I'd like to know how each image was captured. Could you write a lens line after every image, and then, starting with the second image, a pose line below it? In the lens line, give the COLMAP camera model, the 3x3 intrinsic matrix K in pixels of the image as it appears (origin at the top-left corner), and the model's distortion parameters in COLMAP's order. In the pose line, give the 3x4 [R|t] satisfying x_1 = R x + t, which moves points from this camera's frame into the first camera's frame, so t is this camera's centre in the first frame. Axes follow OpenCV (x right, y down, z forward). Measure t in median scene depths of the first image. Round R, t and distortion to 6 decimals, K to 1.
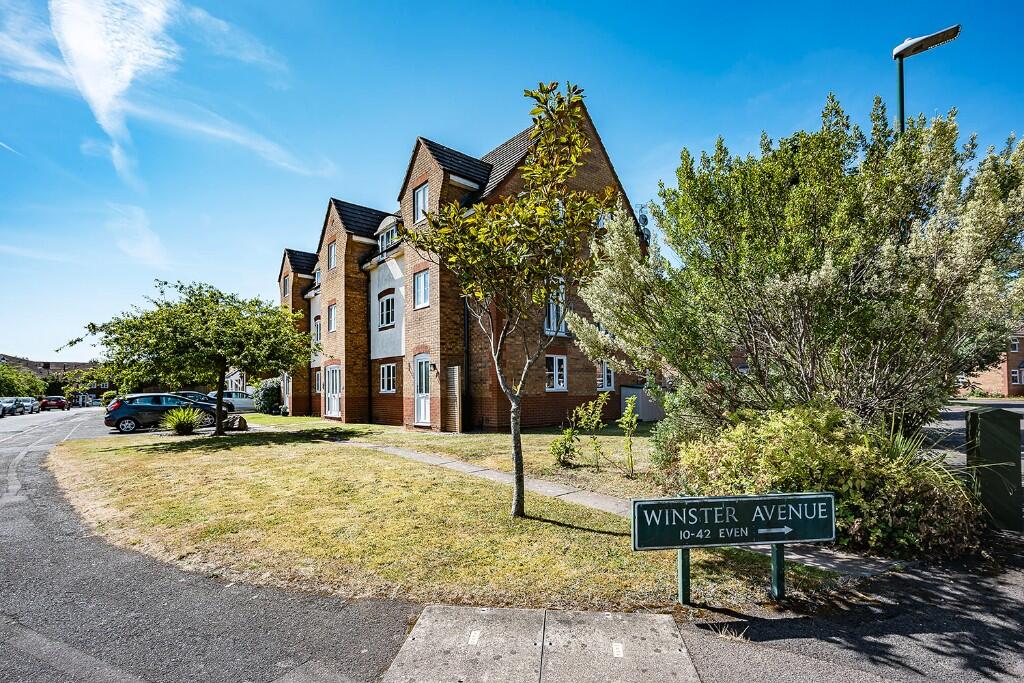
lens RADIAL K [[462.0, 0, 574.5], [0, 462.0, 379.8], [0, 0, 1]] dist [-0.002848, 0.000029]
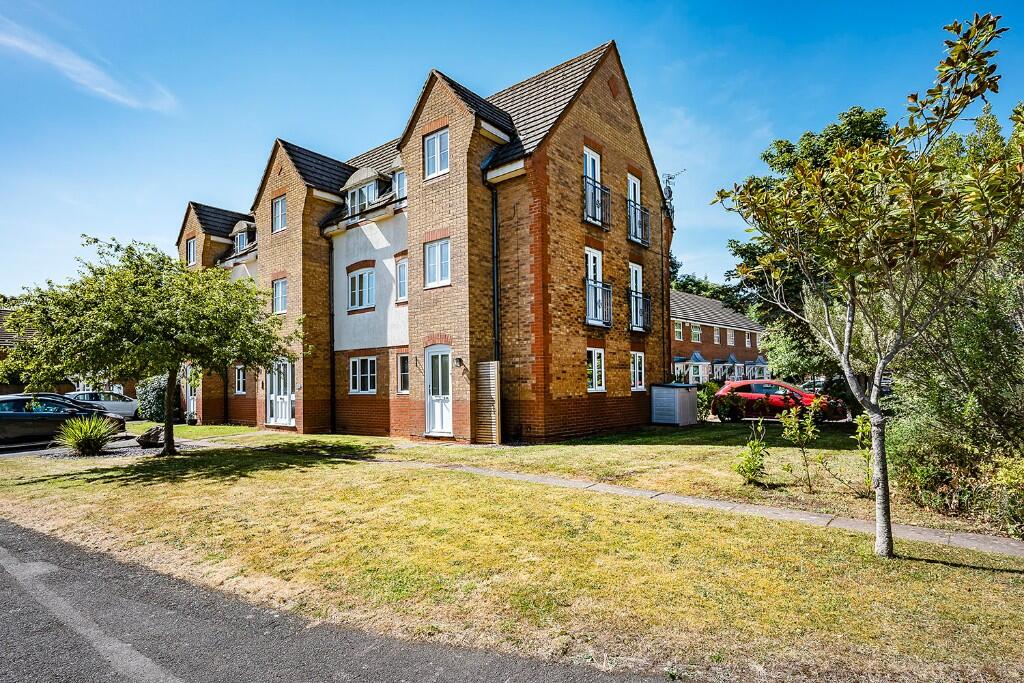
lens RADIAL K [[535.8, 0, 577.0], [0, 535.8, 373.2], [0, 0, 1]] dist [0.002507, -0.002110]
pose [[0.985421, 0.002952, 0.170106, -0.208675], [-0.002180, 0.999986, -0.004729, -0.003587], [-0.170118, 0.004289, 0.985414, 0.048130]]
